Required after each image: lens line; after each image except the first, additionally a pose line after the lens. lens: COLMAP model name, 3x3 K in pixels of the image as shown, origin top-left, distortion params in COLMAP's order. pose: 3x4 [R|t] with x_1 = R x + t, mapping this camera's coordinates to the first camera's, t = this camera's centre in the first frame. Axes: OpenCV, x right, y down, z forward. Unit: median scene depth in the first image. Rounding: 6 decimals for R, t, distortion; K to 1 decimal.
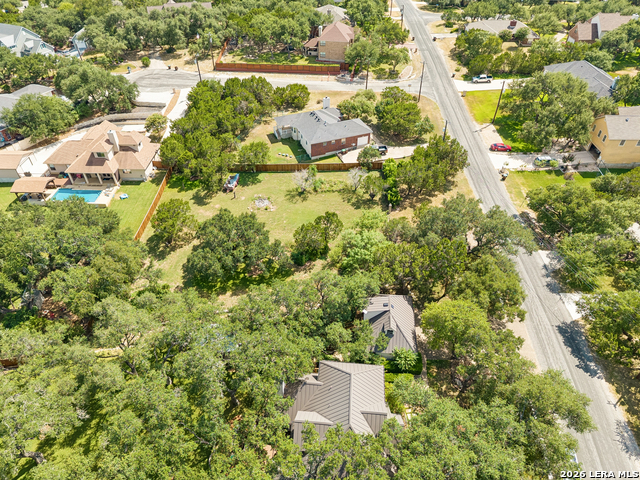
lens RADIAL K [[425.6, 0, 324.2], [0, 425.6, 252.1], [0, 0, 1]] dist [0.026615, -0.027698]
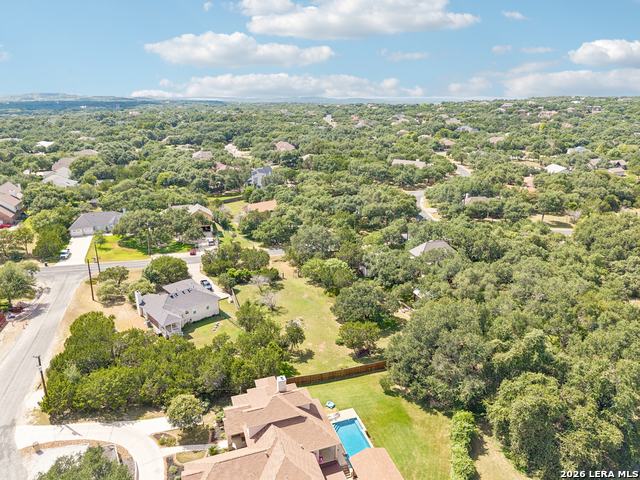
lens RADIAL K [[425.6, 0, 319.7], [0, 425.6, 244.6], [0, 0, 1]] dist [0.026615, -0.027698]
pose [[-0.347203, -0.306828, 0.886175, -1.003817], [0.624036, 0.629782, 0.462552, -0.661705], [-0.700021, 0.713605, -0.027191, 0.731520]]
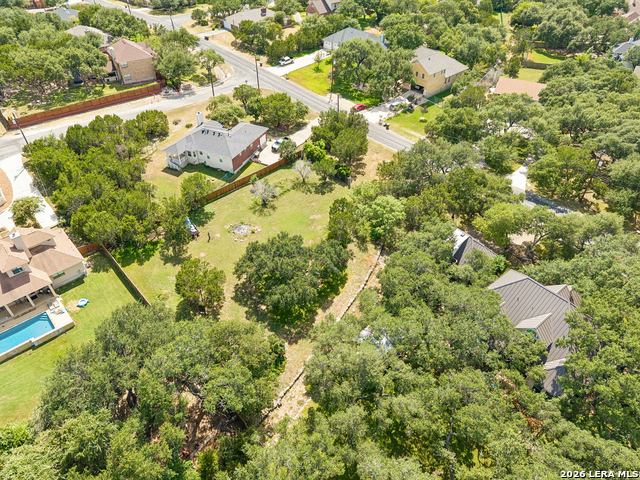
lens RADIAL K [[425.6, 0, 321.3], [0, 425.6, 243.0], [0, 0, 1]] dist [0.026615, -0.027698]
pose [[0.722586, -0.452197, 0.522865, -0.460941], [0.458429, 0.879586, 0.127168, -0.113425], [-0.517410, 0.147806, 0.842876, 0.110380]]
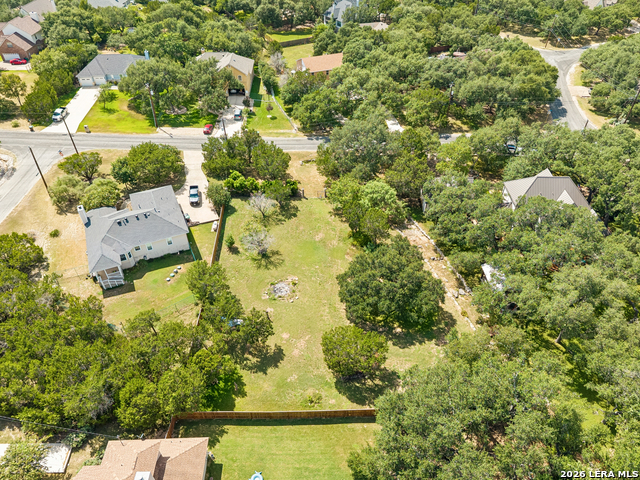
lens RADIAL K [[425.6, 0, 318.9], [0, 425.6, 246.9], [0, 0, 1]] dist [0.026615, -0.027698]
pose [[-0.053736, -0.663267, 0.746451, -0.614049], [0.663805, 0.534717, 0.522915, -0.469130], [-0.745973, 0.523597, 0.411547, 0.507590]]
